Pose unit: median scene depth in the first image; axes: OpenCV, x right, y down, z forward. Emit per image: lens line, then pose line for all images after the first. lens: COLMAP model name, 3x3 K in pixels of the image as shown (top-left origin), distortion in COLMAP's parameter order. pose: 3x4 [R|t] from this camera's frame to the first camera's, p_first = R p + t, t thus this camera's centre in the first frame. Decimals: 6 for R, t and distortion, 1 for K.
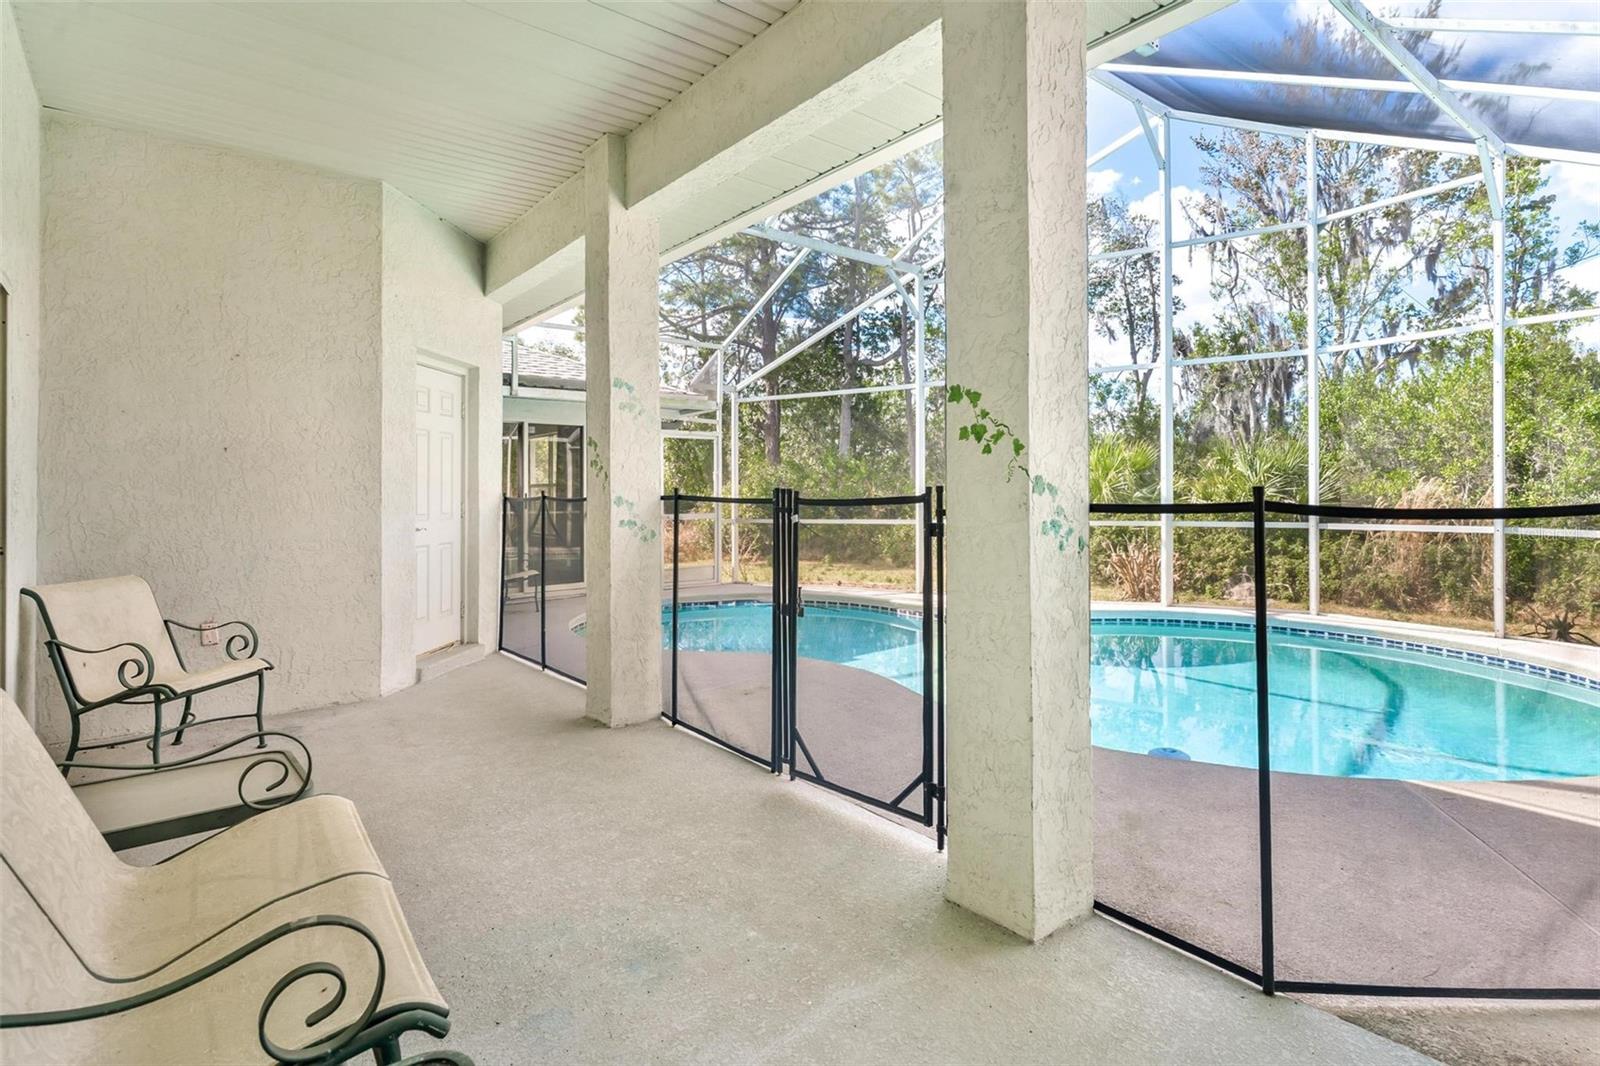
lens RADIAL K [[782.8, 0, 789.8], [0, 782.8, 502.4], [0, 0, 1]] dist [0.004171, -0.001924]
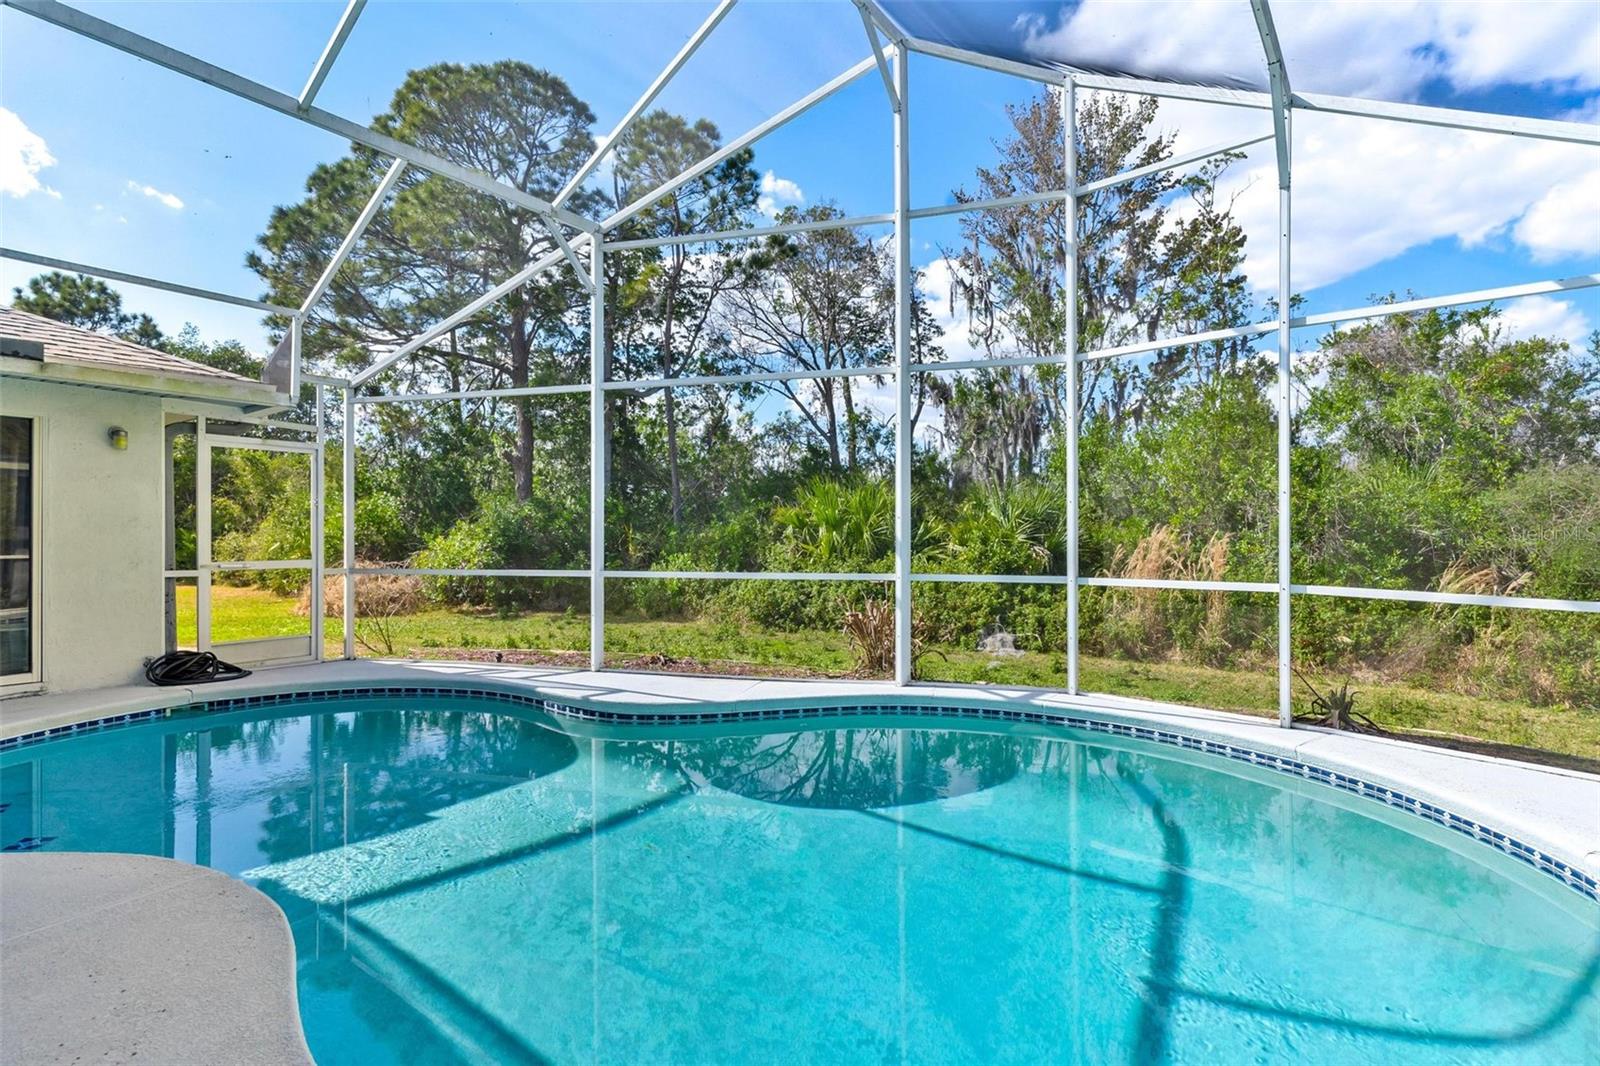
lens RADIAL K [[782.8, 0, 796.5], [0, 782.8, 527.7], [0, 0, 1]] dist [0.004171, -0.001924]
pose [[0.963259, 0.013573, 0.268232, 0.058202], [-0.007442, 0.999688, -0.023861, -0.000757], [-0.268472, 0.020988, 0.963059, 0.096559]]
